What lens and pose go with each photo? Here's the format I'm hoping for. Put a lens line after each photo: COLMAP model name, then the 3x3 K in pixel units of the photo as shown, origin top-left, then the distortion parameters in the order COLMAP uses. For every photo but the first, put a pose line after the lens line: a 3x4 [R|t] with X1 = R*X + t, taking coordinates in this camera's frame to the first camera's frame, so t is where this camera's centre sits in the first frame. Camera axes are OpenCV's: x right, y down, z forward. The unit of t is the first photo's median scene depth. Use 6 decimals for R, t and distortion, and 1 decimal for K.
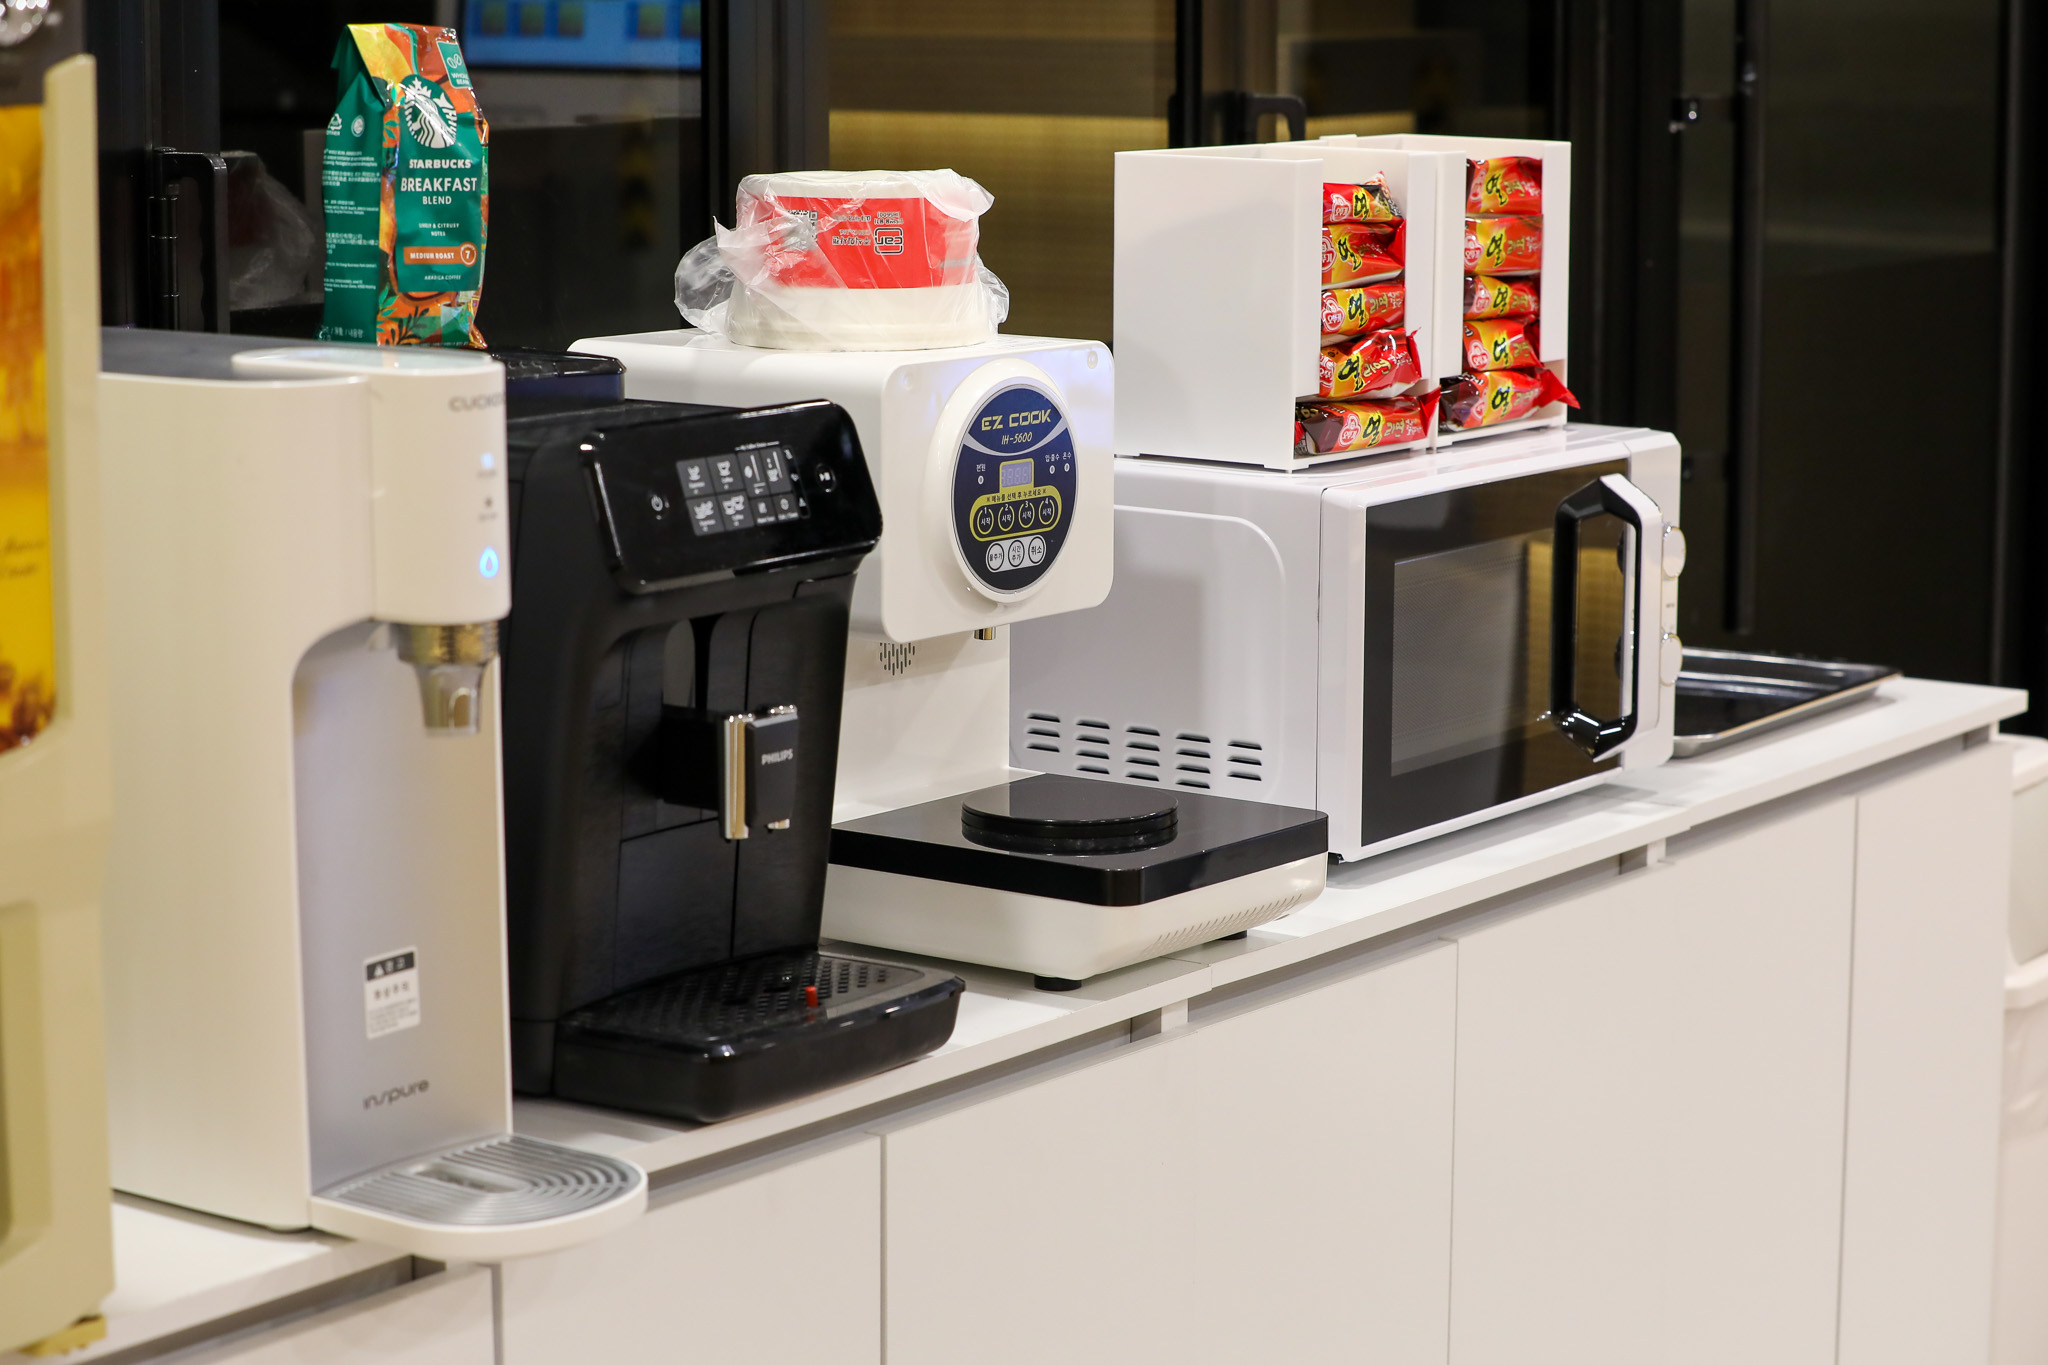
lens RADIAL K [[4376.4, 0, 1024.0], [0, 4376.4, 682.5], [0, 0, 1]] dist [-0.235728, -0.160974]
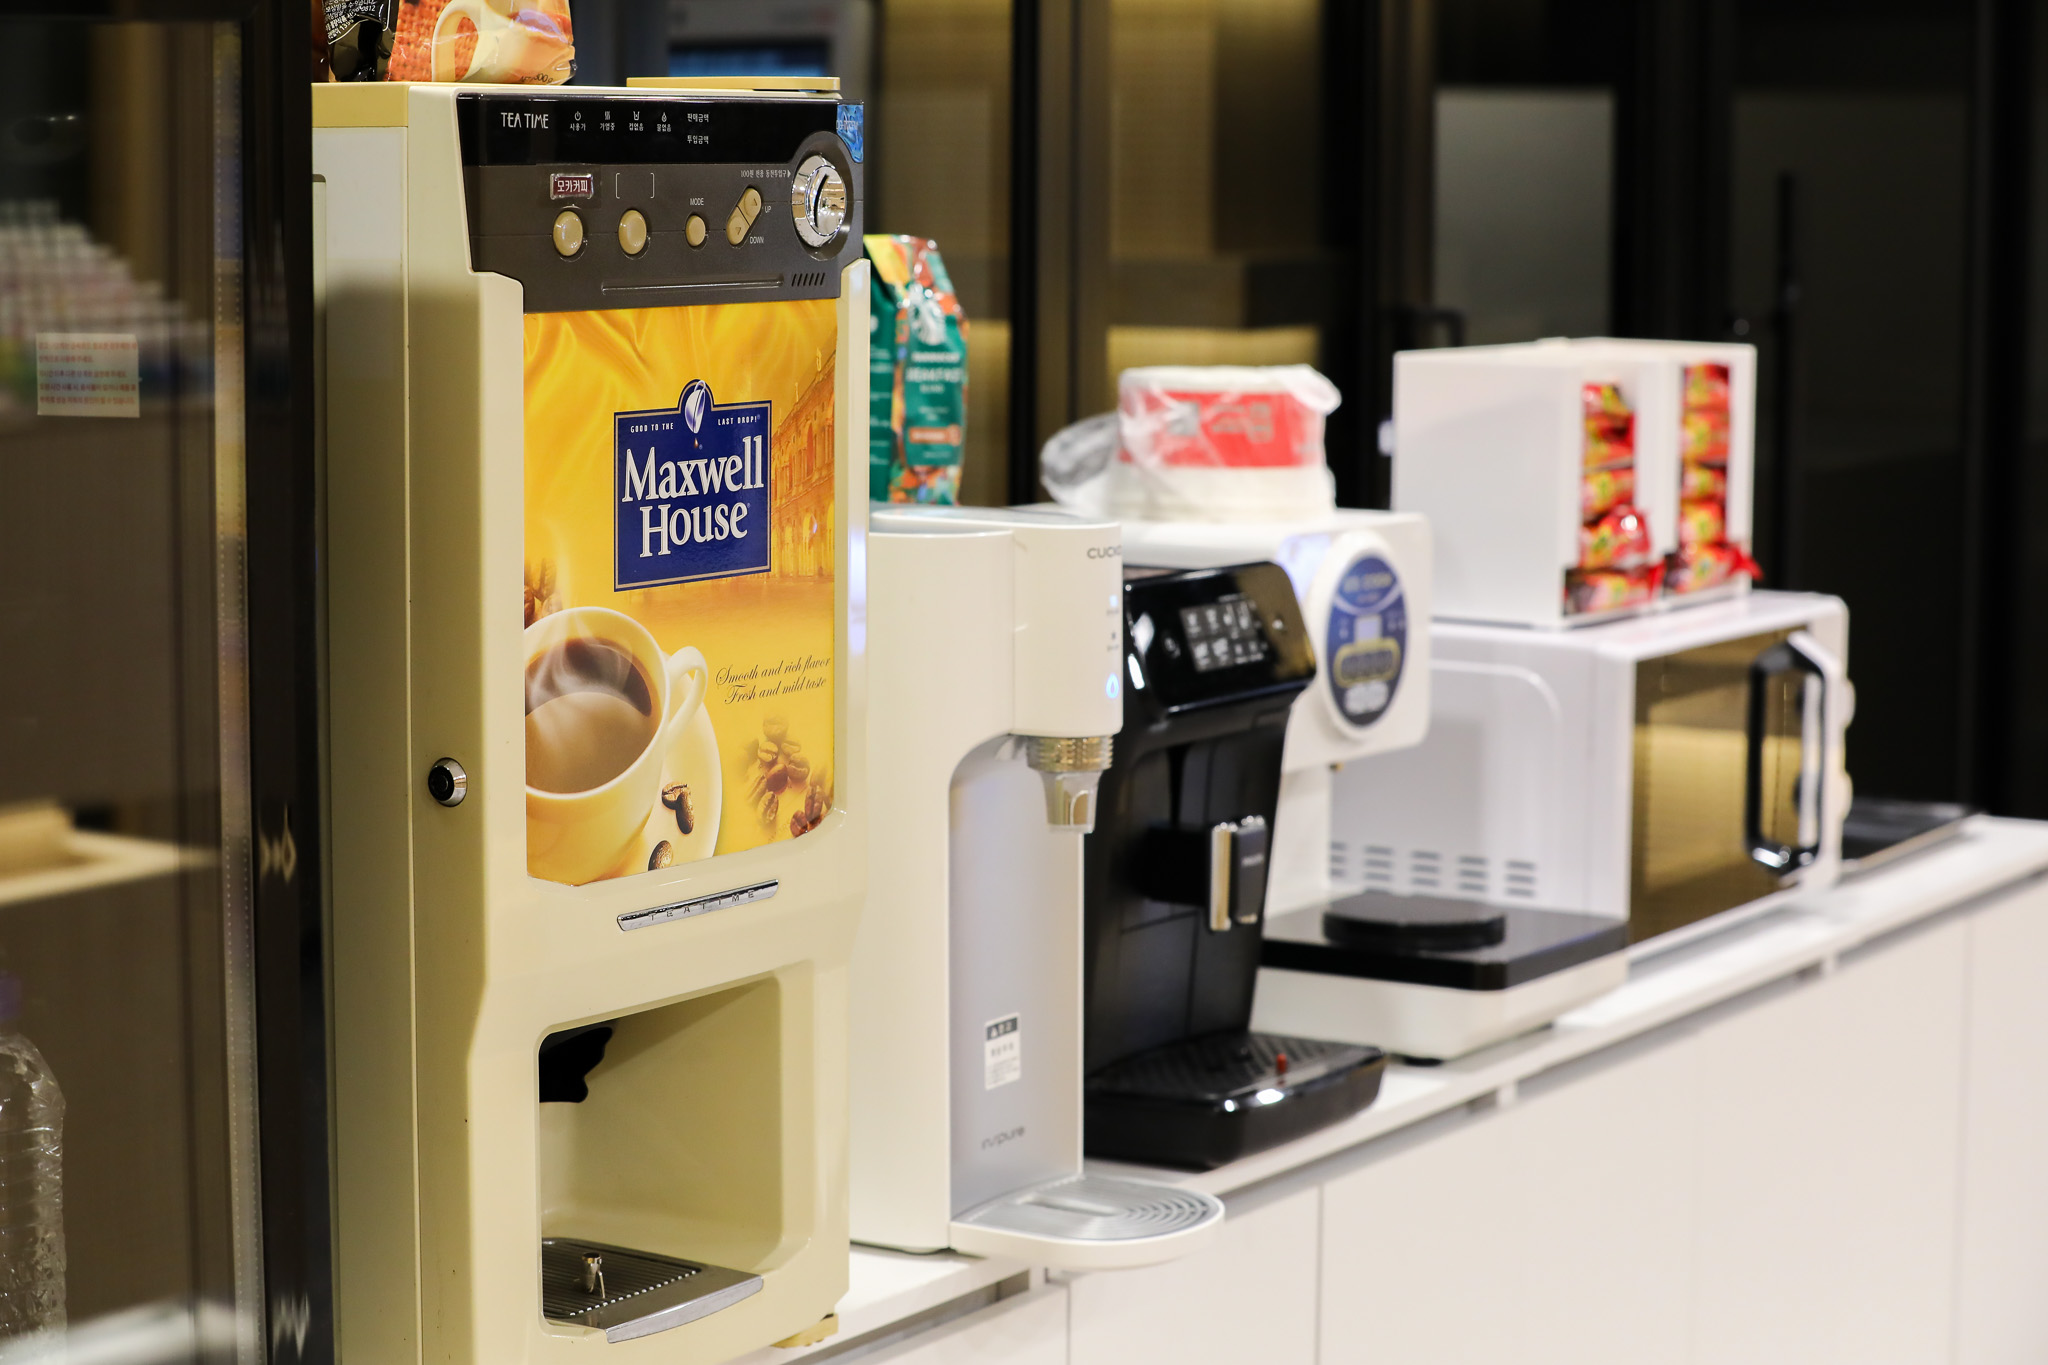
lens RADIAL K [[4281.3, 0, 1024.0], [0, 4281.3, 682.5], [0, 0, 1]] dist [-0.162539, 0.037279]
pose [[0.997581, -0.001357, 0.069501, -0.179181], [0.004698, 0.998840, -0.047929, 0.021832], [-0.069355, 0.048139, 0.996430, -0.135683]]
